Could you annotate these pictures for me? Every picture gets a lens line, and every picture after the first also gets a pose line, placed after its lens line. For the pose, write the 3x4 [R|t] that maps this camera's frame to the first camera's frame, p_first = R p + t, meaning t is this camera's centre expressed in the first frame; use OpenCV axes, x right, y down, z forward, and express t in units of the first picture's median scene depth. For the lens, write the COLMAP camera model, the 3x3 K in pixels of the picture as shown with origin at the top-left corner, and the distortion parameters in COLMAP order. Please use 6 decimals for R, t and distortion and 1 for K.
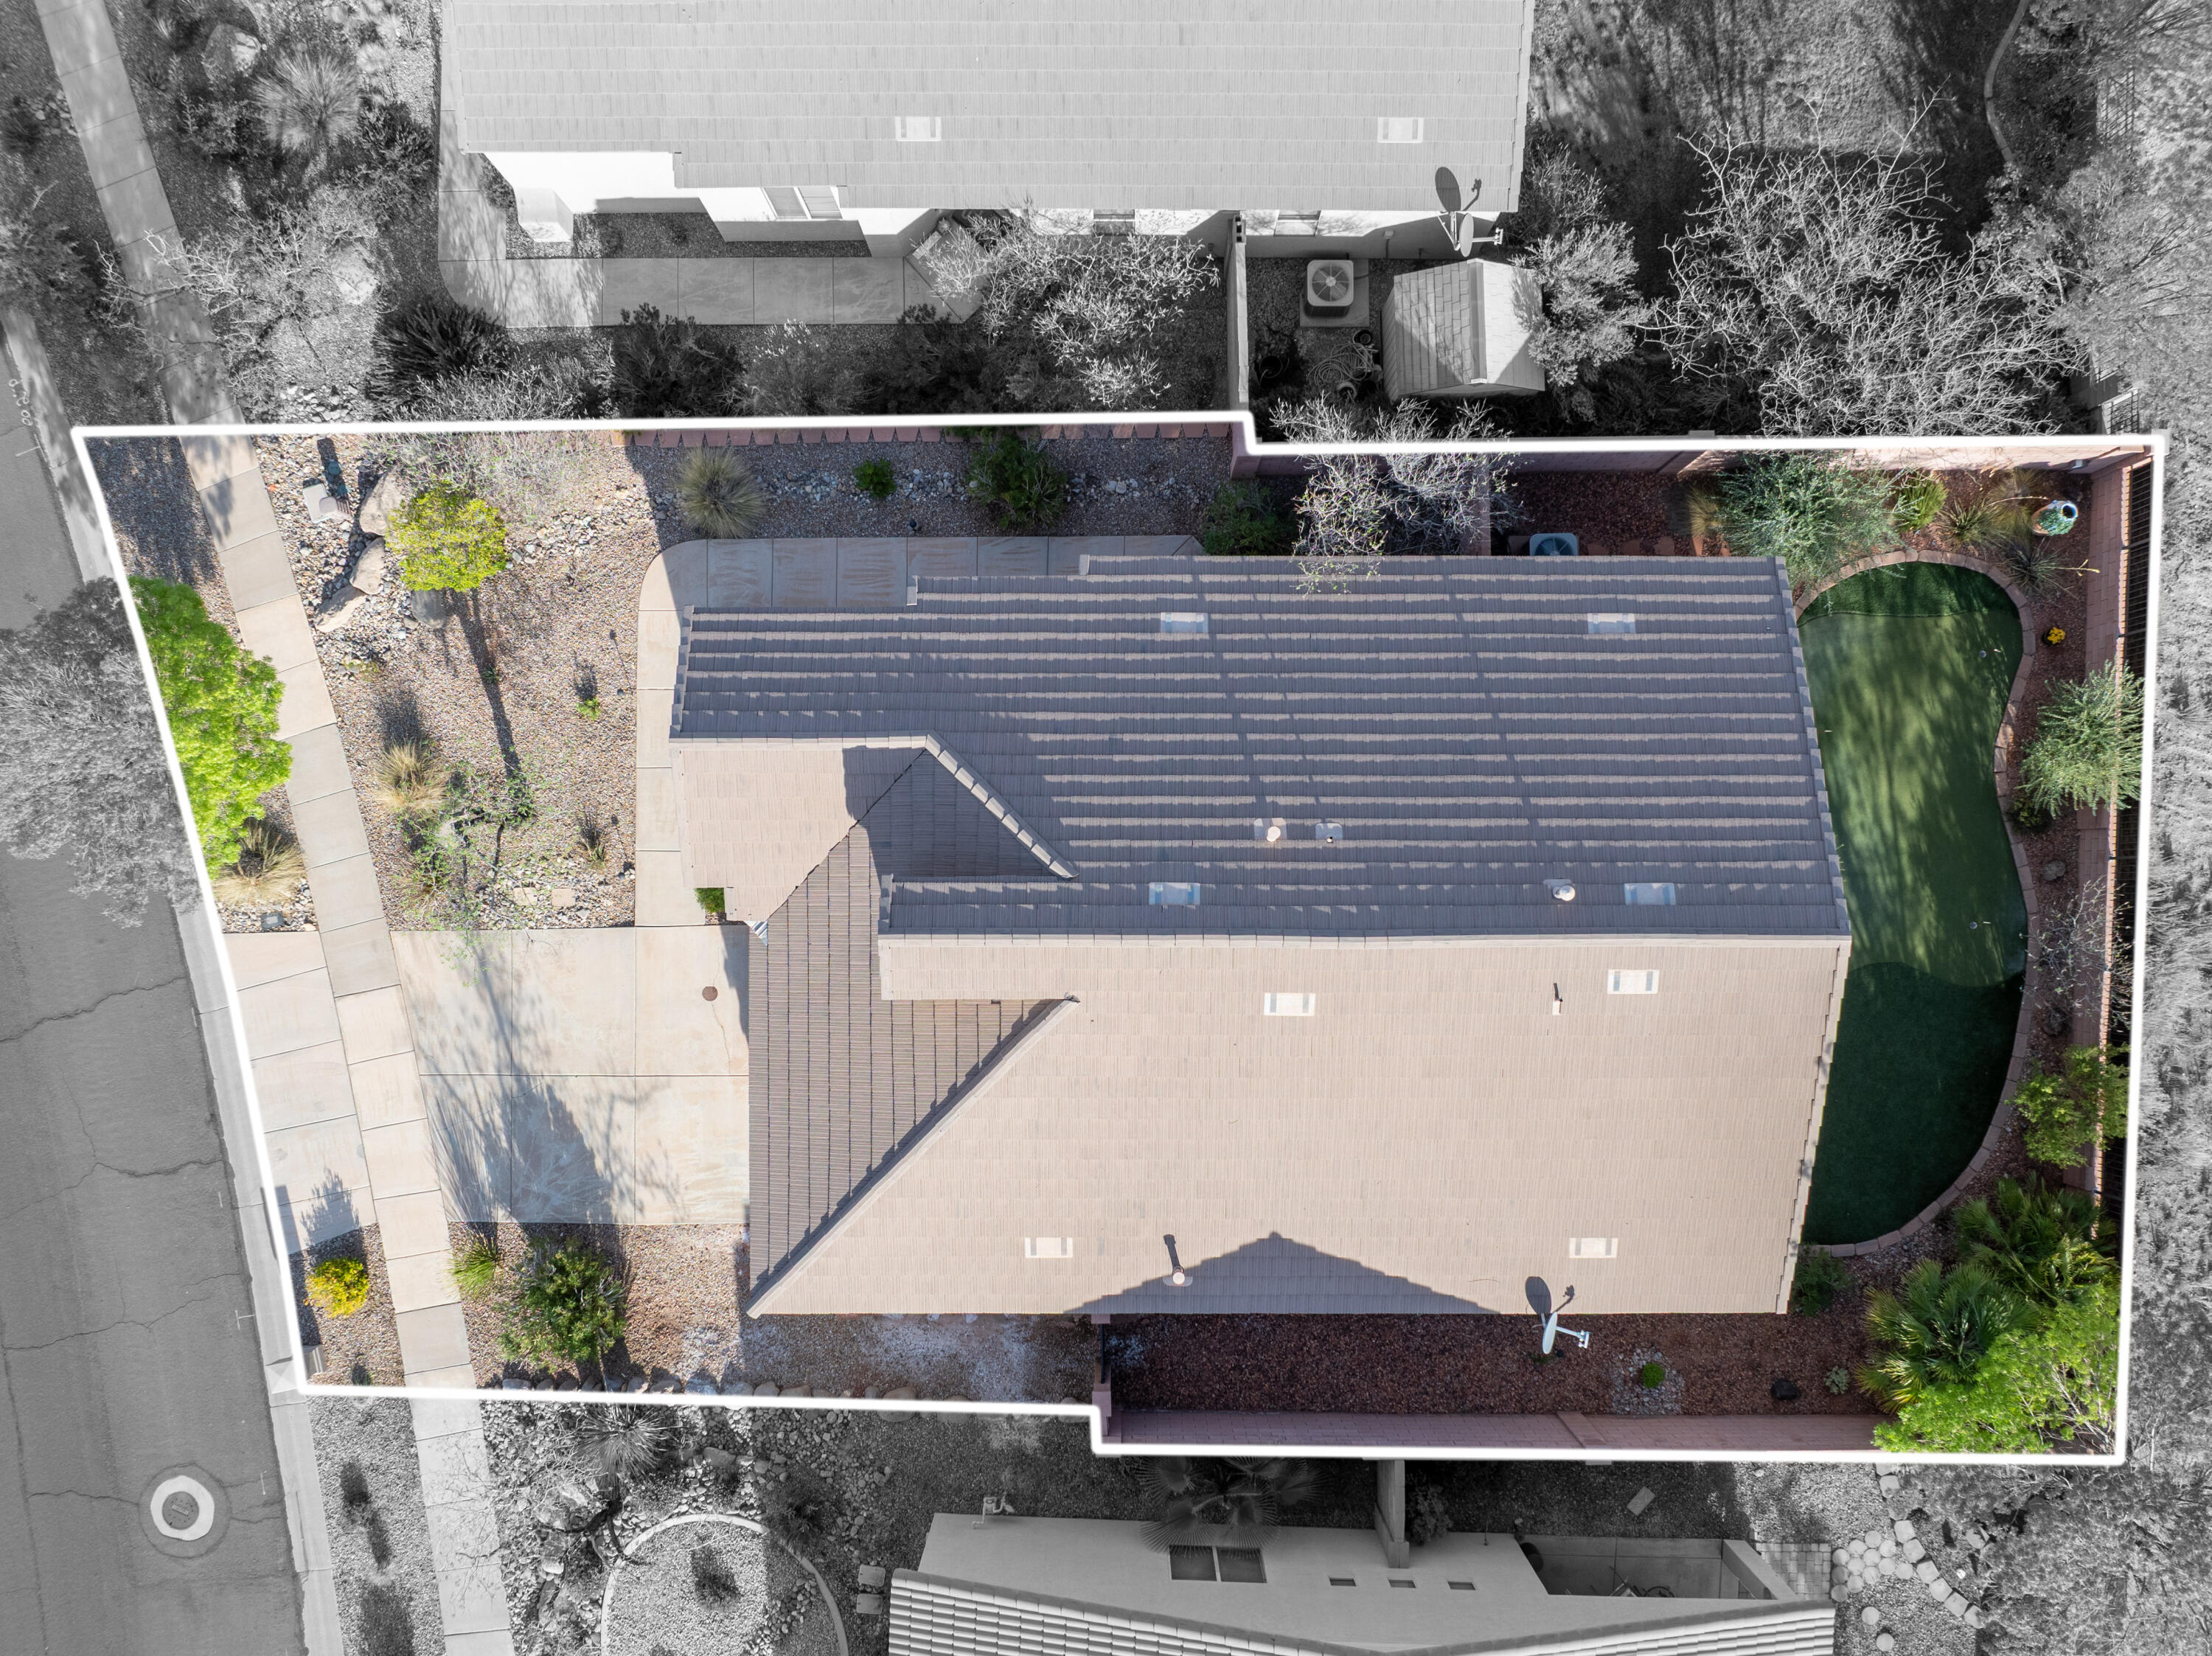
lens RADIAL K [[1553.3, 0, 1107.5], [0, 1553.3, 868.0], [0, 0, 1]] dist [-0.074295, 0.034676]
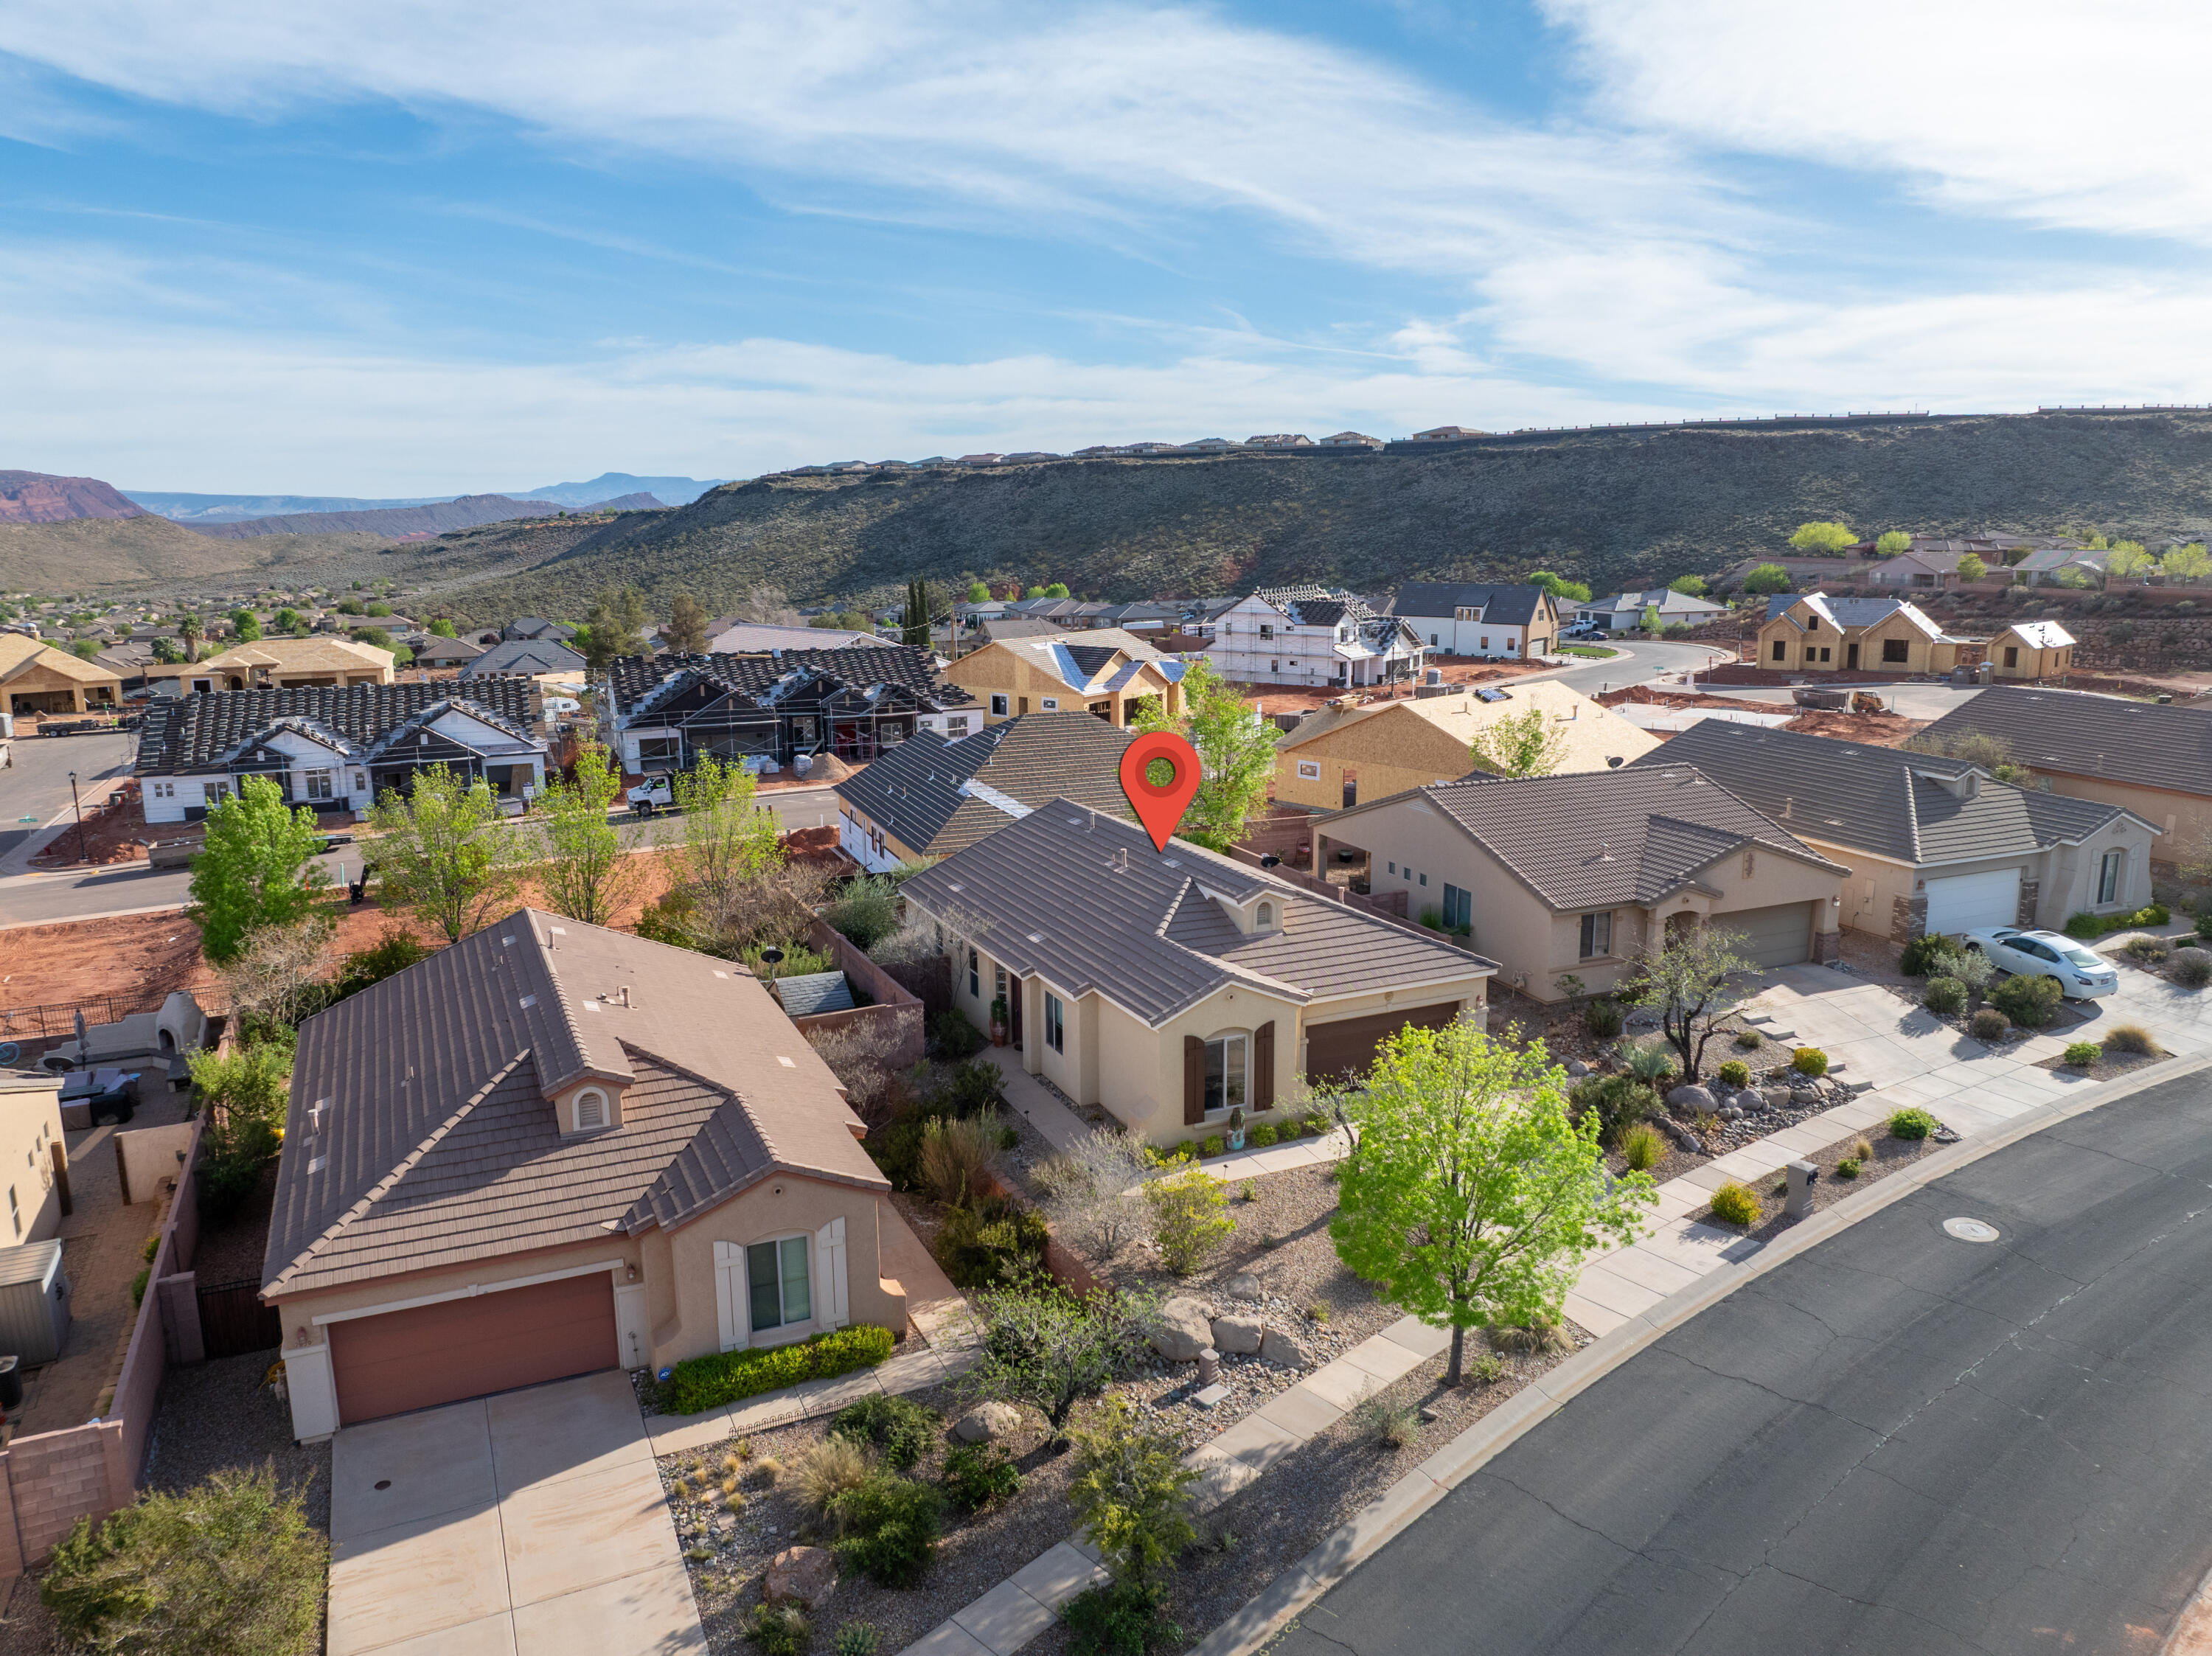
lens RADIAL K [[1545.3, 0, 1106.0], [0, 1545.3, 828.0], [0, 0, 1]] dist [-0.020794, -0.033916]
pose [[-0.419612, -0.206405, 0.883924, -1.357097], [0.907664, -0.086285, 0.410733, -0.712881], [-0.008508, 0.974655, 0.223553, 0.398968]]
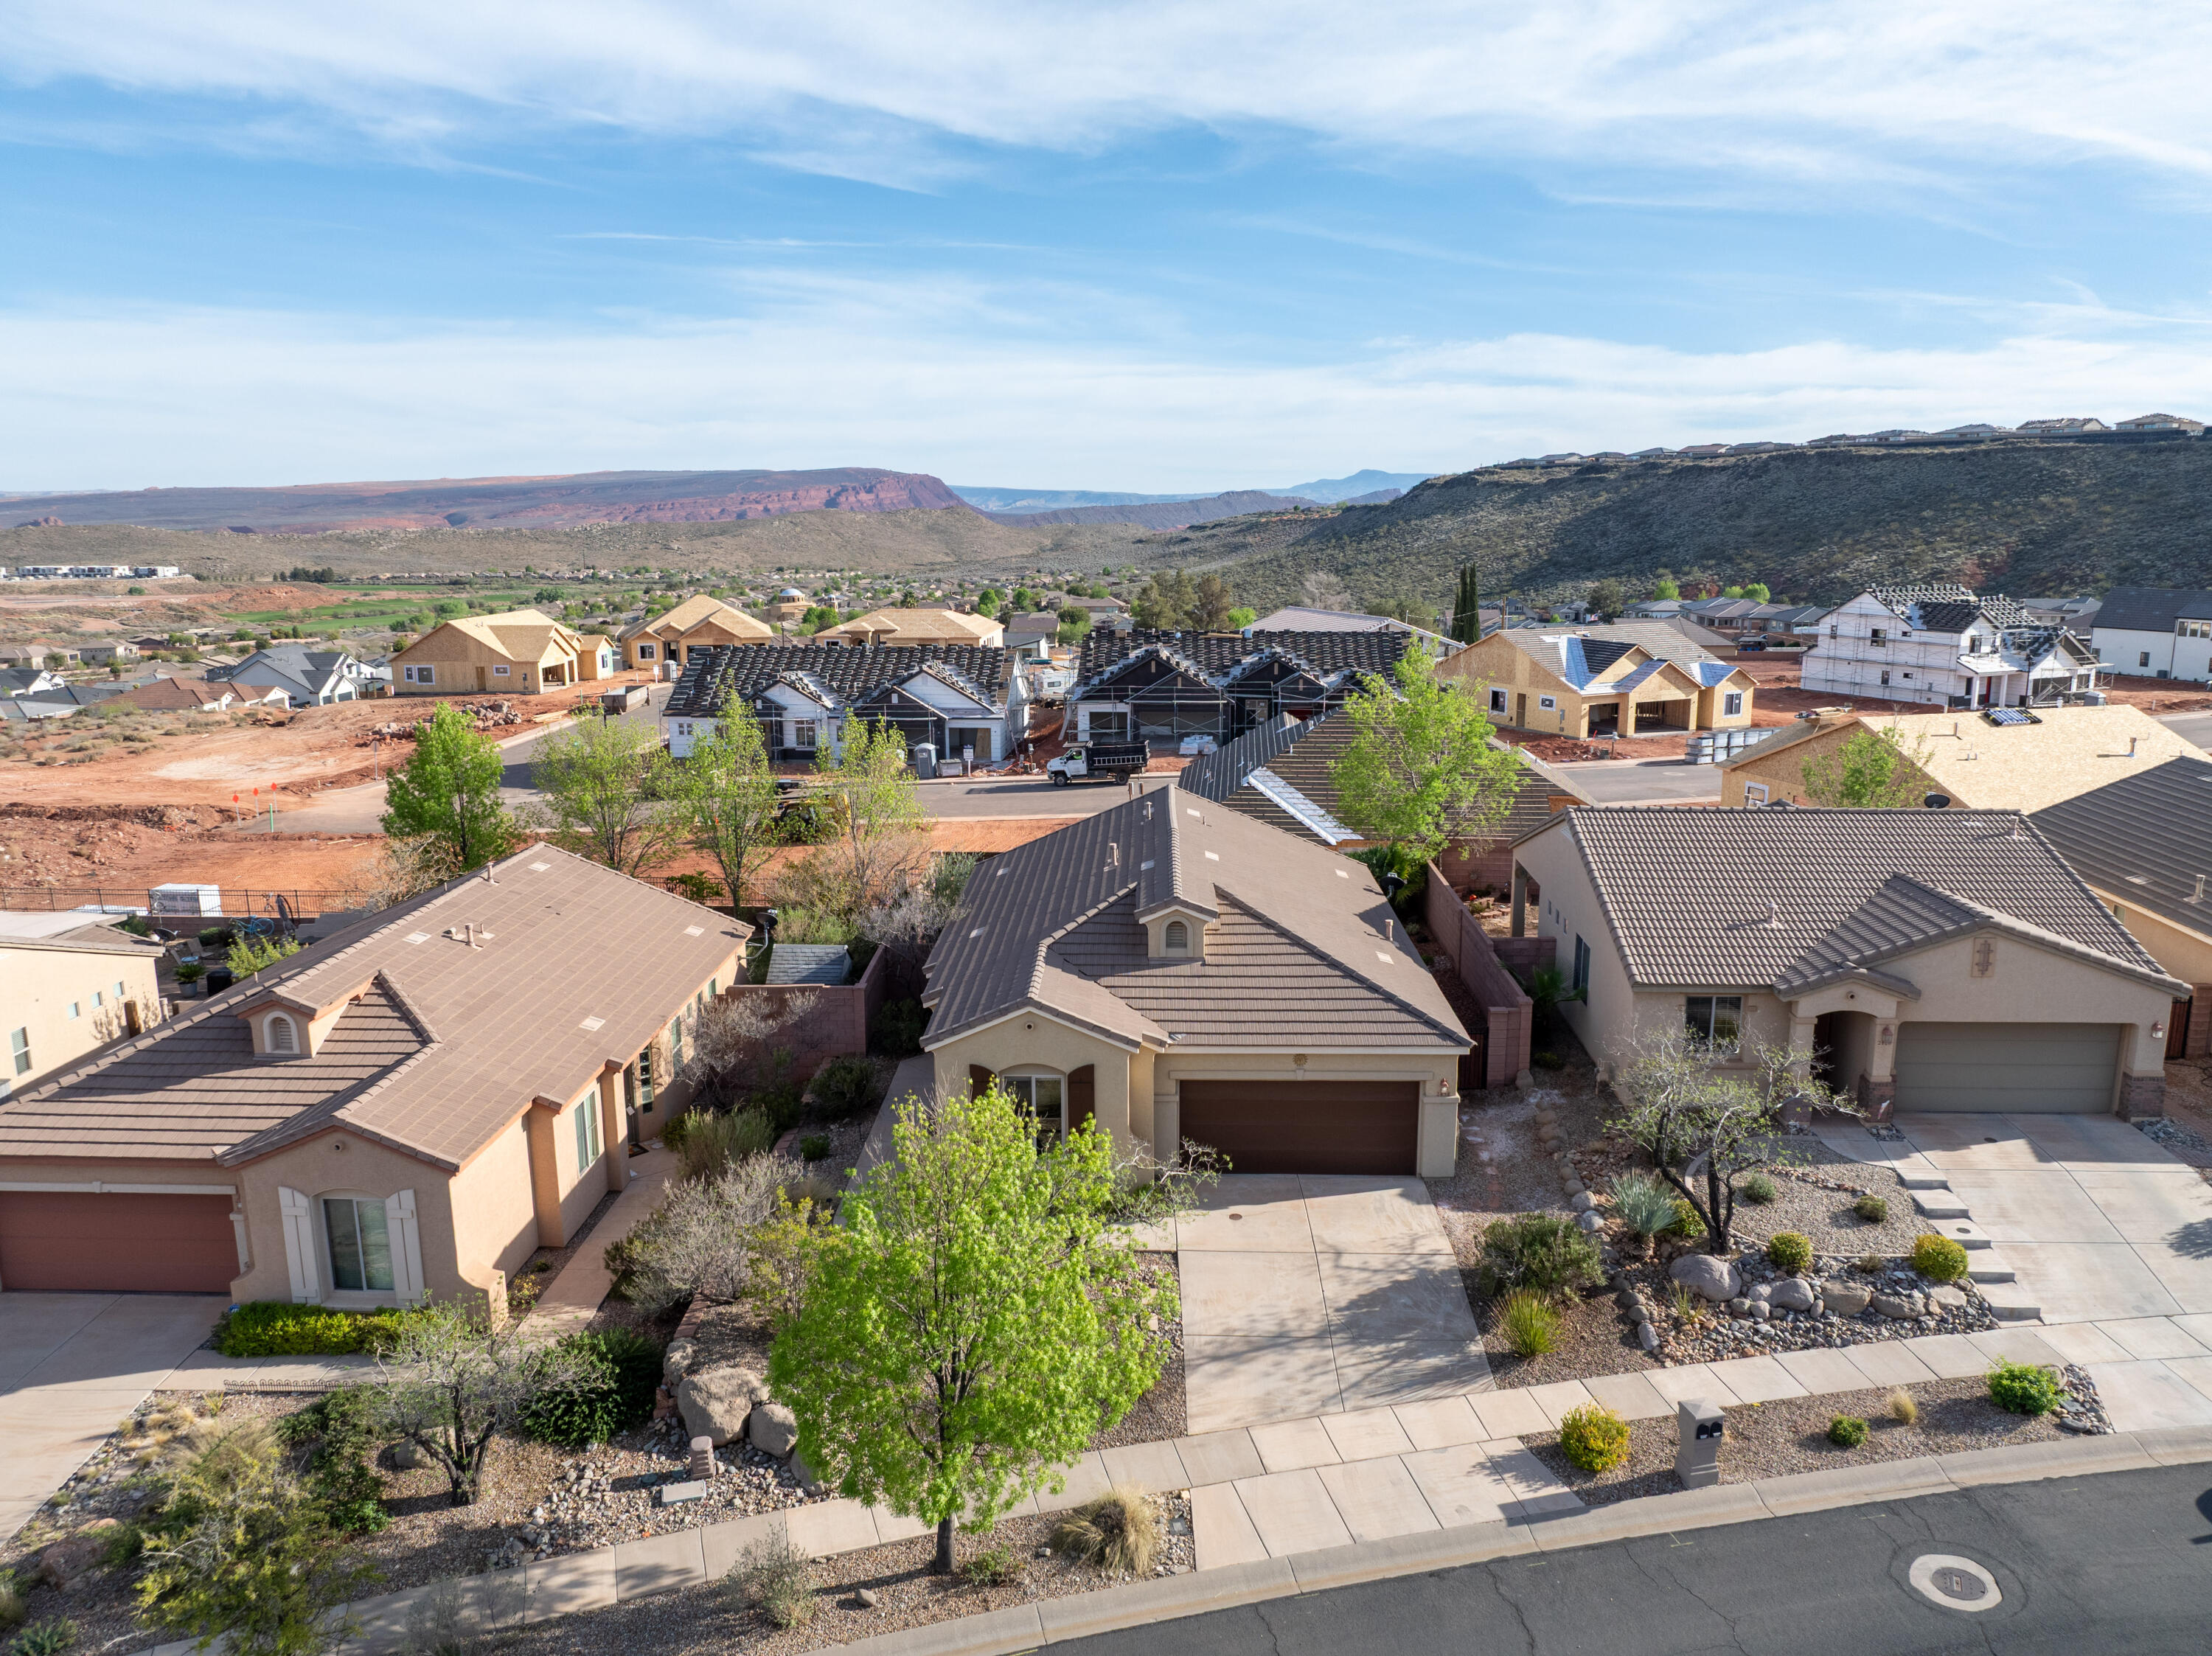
lens RADIAL K [[1545.3, 0, 1106.0], [0, 1545.3, 828.0], [0, 0, 1]] dist [-0.020794, -0.033916]
pose [[0.030188, -0.227350, 0.973345, -1.280419], [0.999543, 0.005133, -0.029802, 0.018818], [0.001779, 0.973800, 0.227401, 0.454822]]
